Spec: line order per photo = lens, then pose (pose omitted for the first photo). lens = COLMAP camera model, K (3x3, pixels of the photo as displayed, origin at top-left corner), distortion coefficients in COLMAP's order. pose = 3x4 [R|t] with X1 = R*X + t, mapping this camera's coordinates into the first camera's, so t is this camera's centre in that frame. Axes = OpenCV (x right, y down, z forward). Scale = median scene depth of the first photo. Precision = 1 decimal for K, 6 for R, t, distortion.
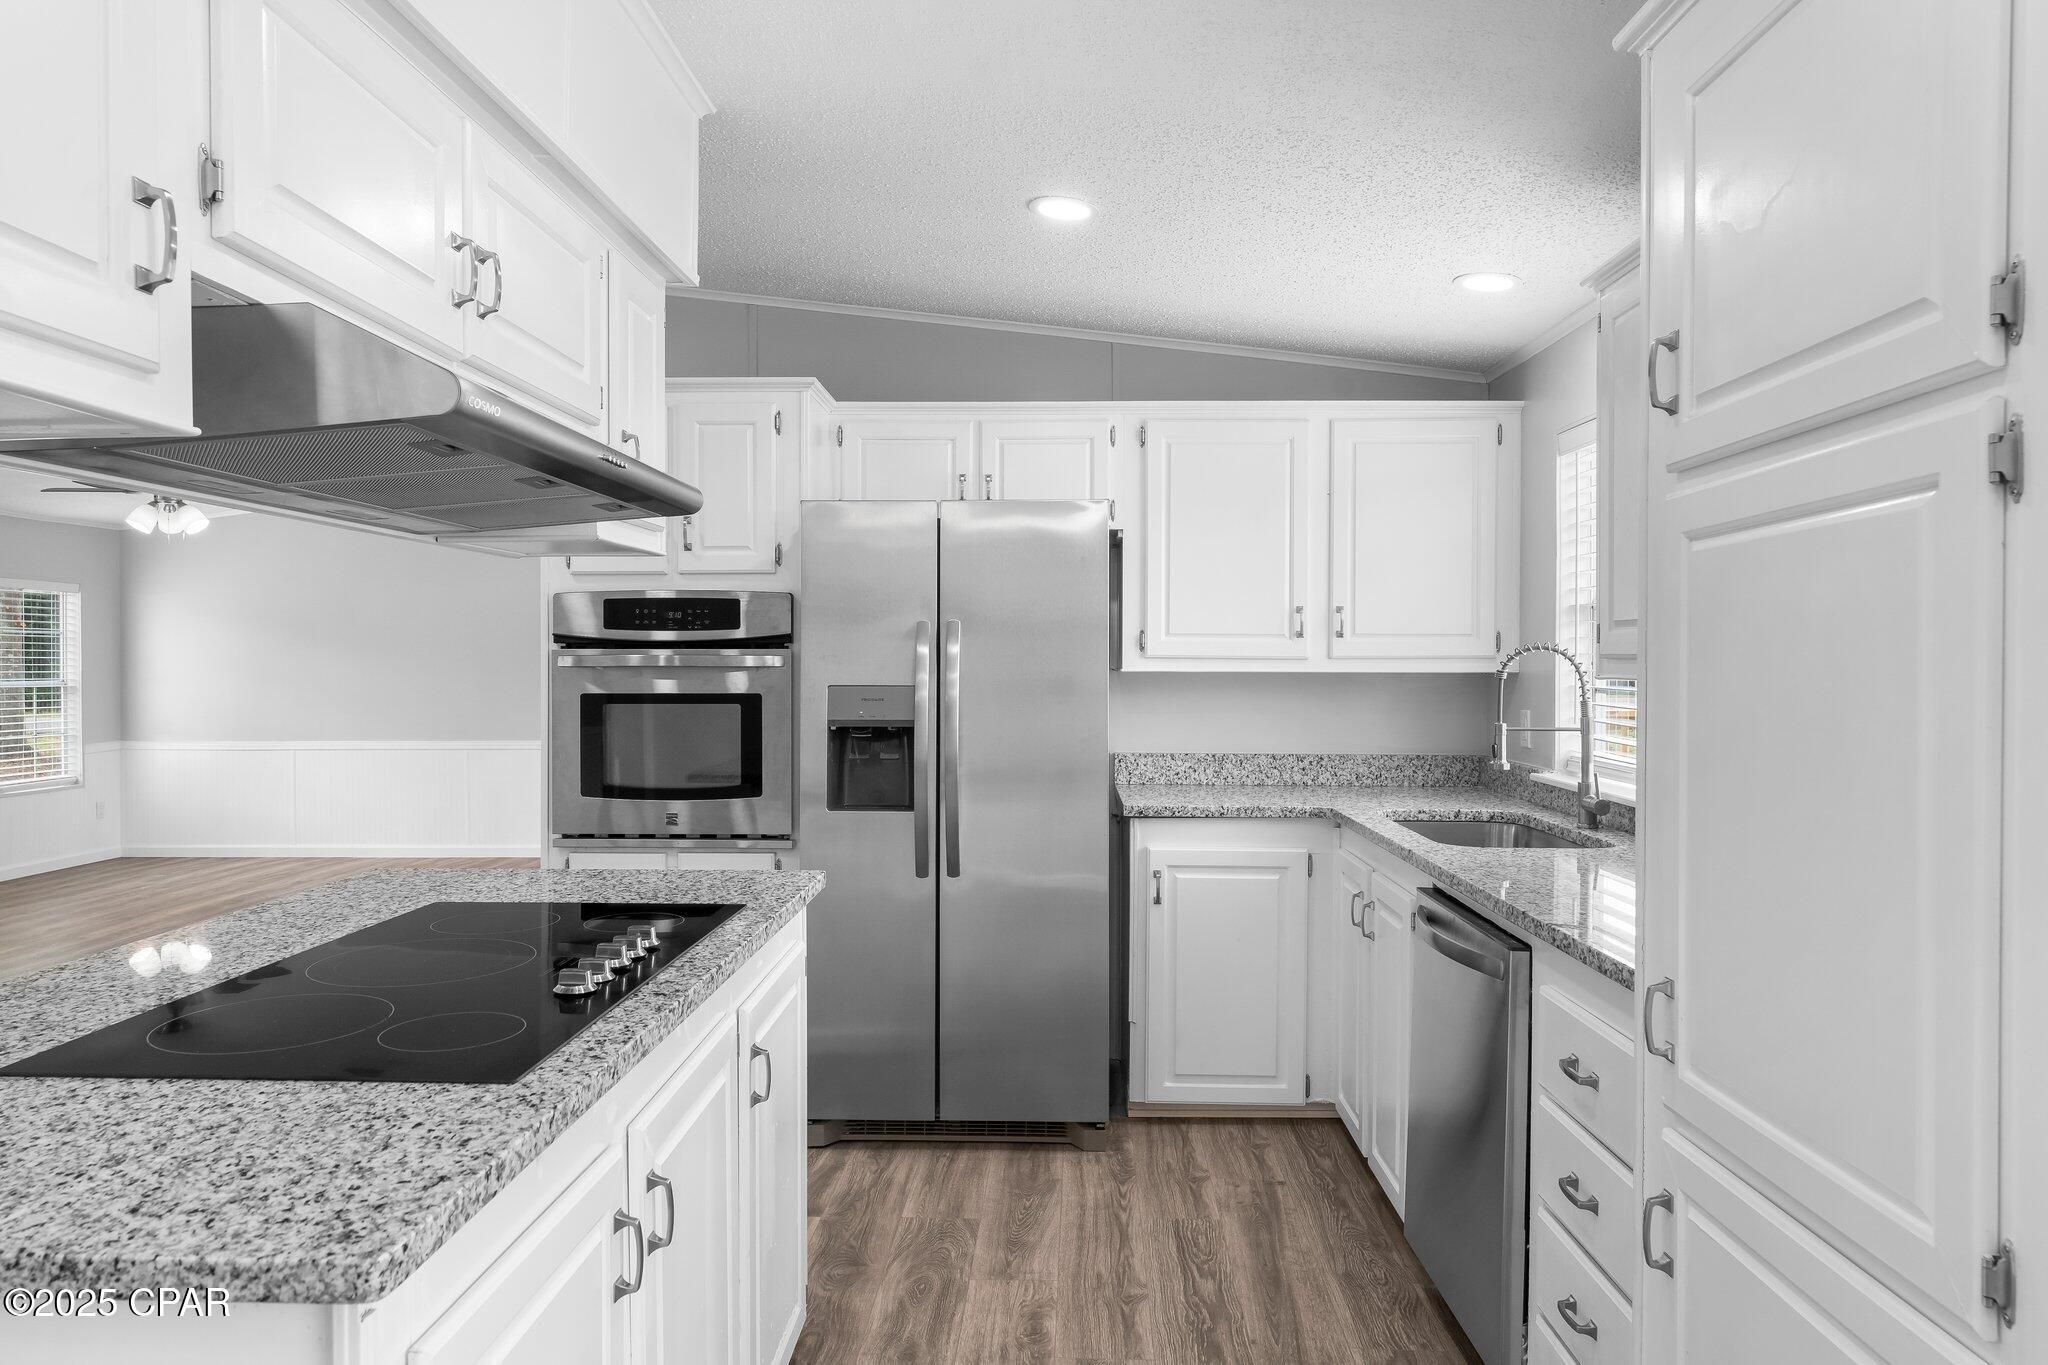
lens RADIAL K [[1313.6, 0, 1022.2], [0, 1313.6, 676.9], [0, 0, 1]] dist [-0.000835, 0.000118]
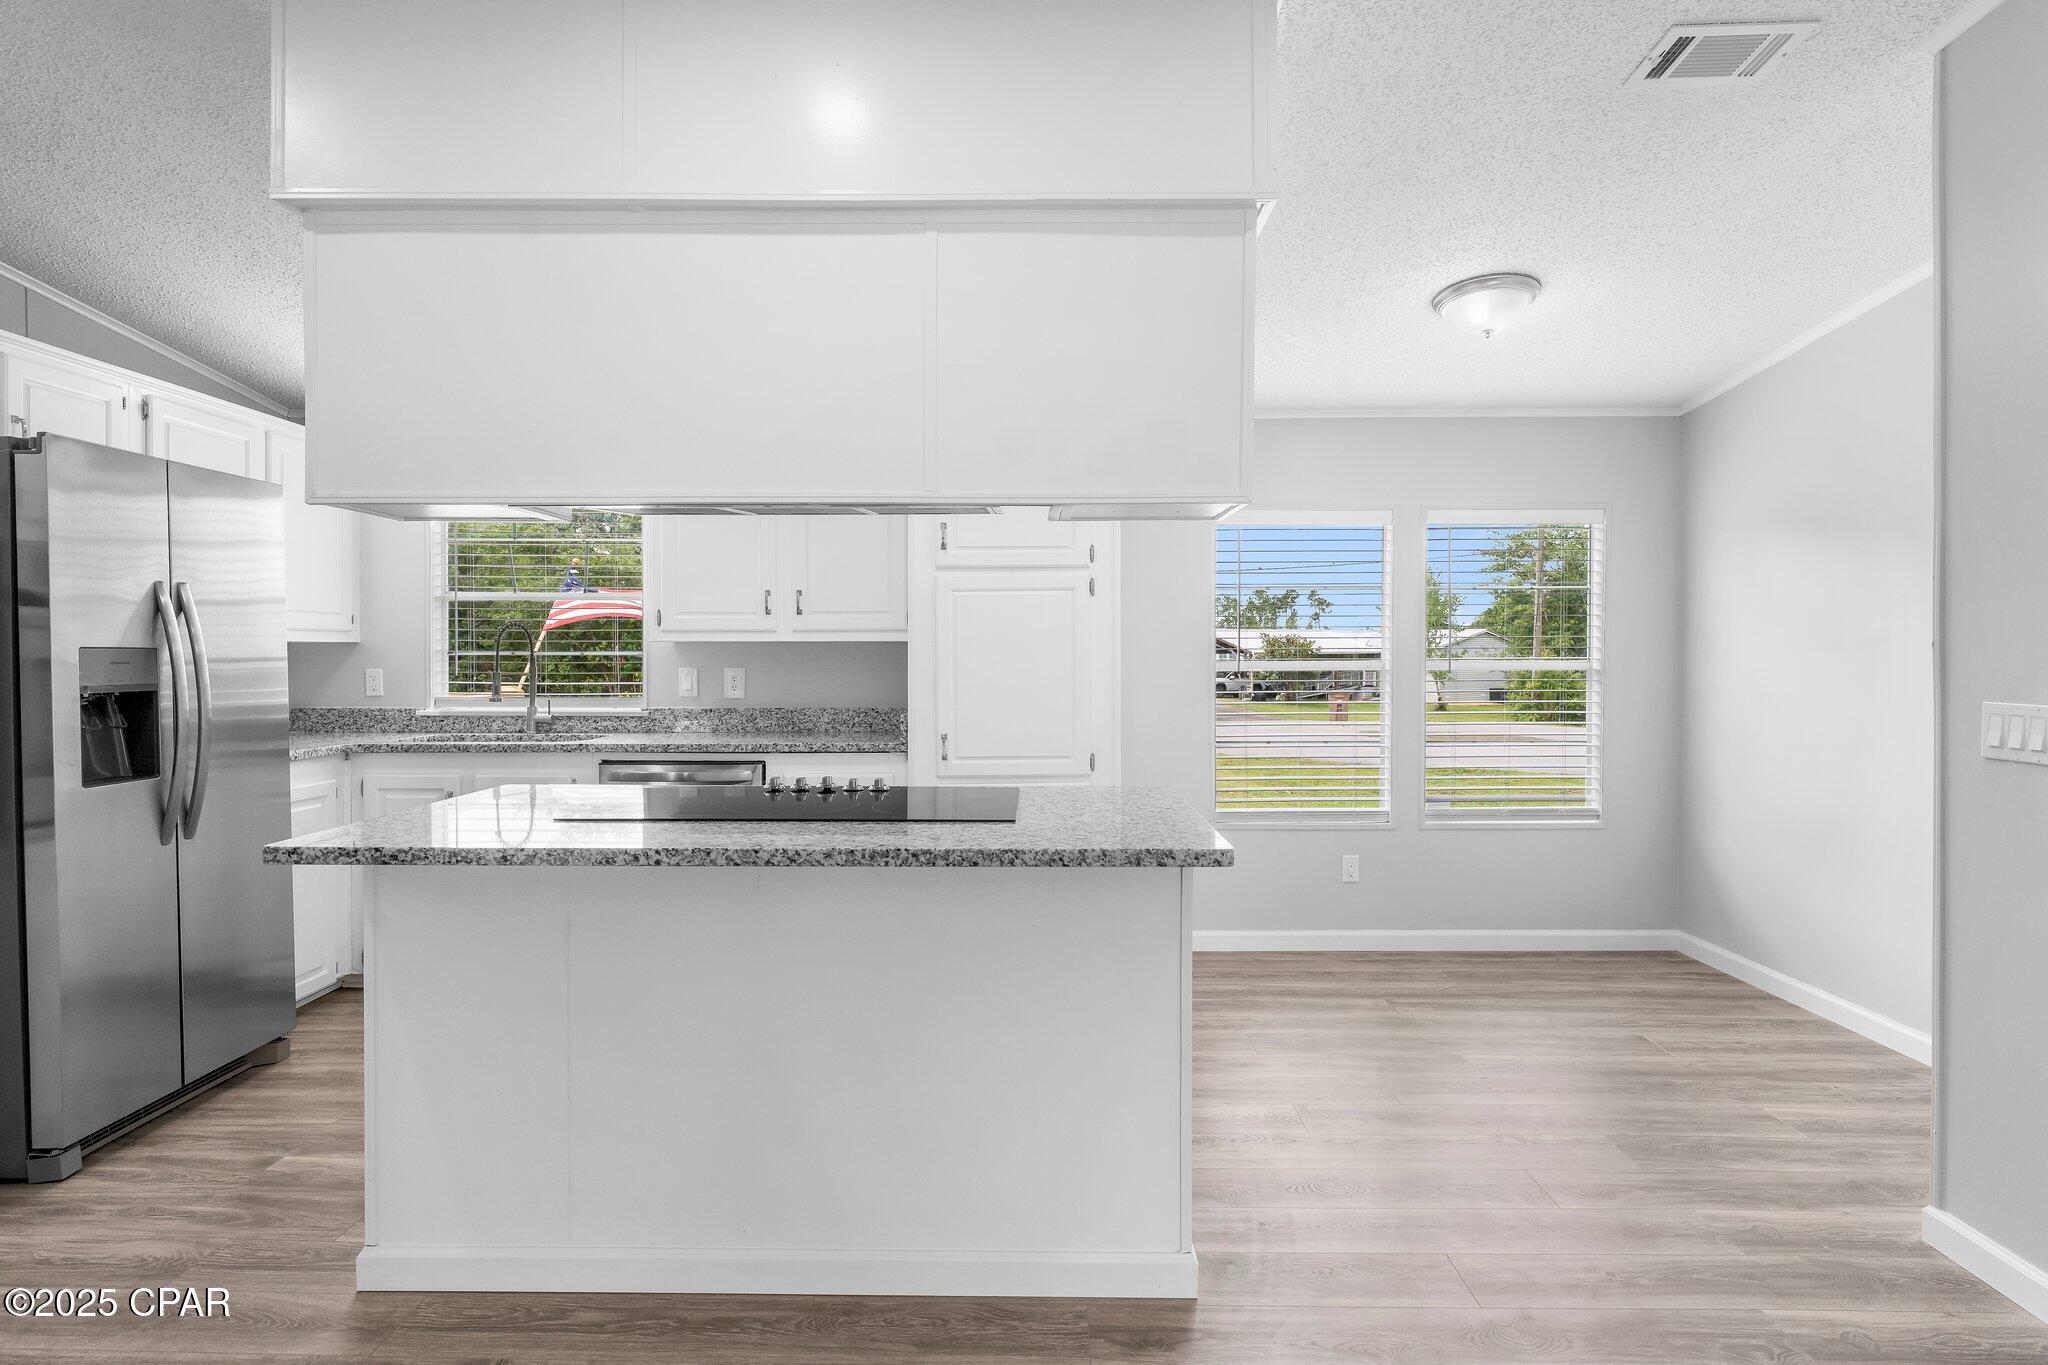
lens RADIAL K [[1116.4, 0, 1021.2], [0, 1116.4, 675.5], [0, 0, 1]] dist [0.000806, 0.000173]
pose [[-0.025997, -0.020882, 0.999444, -0.918289], [0.013760, 0.999680, 0.021245, 0.018395], [-0.999567, 0.014305, -0.025702, 0.385531]]
